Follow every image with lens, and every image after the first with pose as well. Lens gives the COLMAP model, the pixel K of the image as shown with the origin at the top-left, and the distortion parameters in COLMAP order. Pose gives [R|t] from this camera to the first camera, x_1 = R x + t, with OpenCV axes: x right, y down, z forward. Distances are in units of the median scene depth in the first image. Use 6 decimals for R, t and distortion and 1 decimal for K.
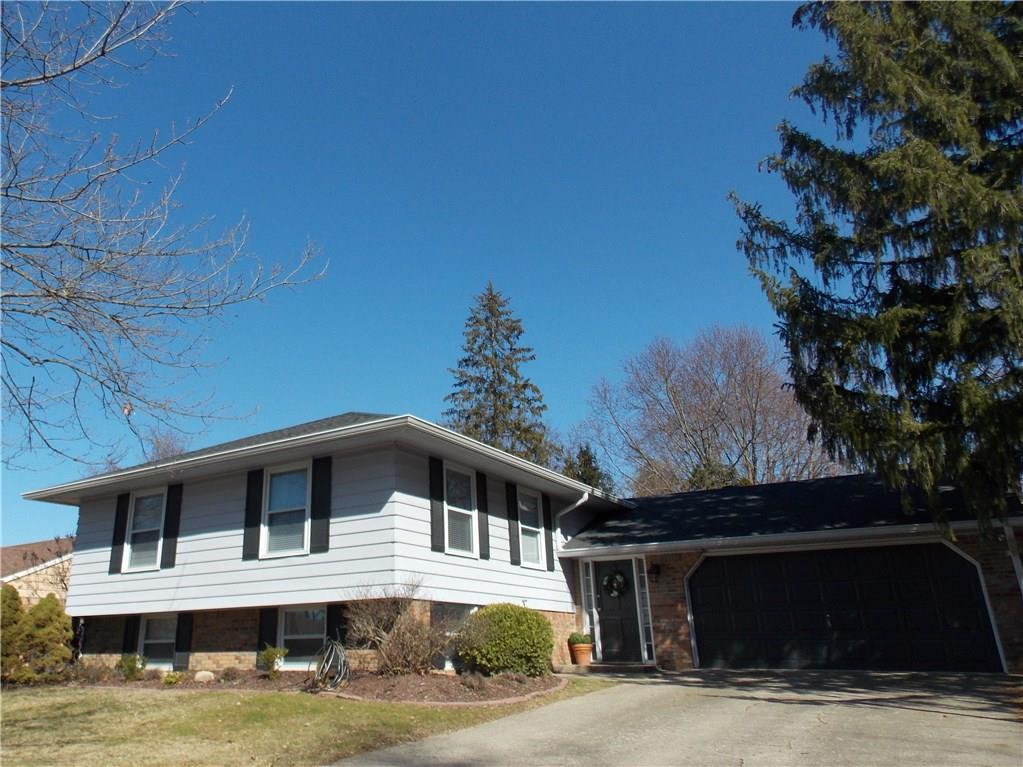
lens RADIAL K [[676.0, 0, 461.6], [0, 676.0, 368.5], [0, 0, 1]] dist [0.000891, 0.003883]
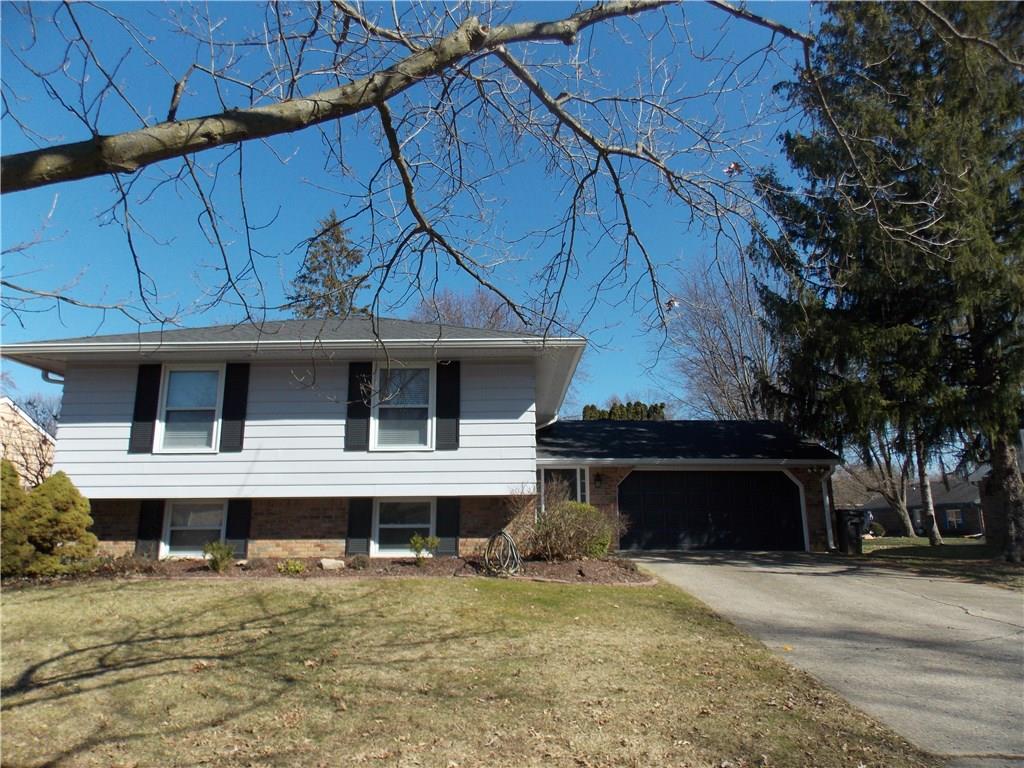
lens RADIAL K [[563.1, 0, 512.2], [0, 563.1, 377.9], [0, 0, 1]] dist [0.001407, -0.000175]
pose [[0.875028, 0.131822, 0.465778, -0.431396], [-0.188909, 0.978904, 0.077848, 0.059269], [-0.445690, -0.156109, 0.881471, 0.156567]]
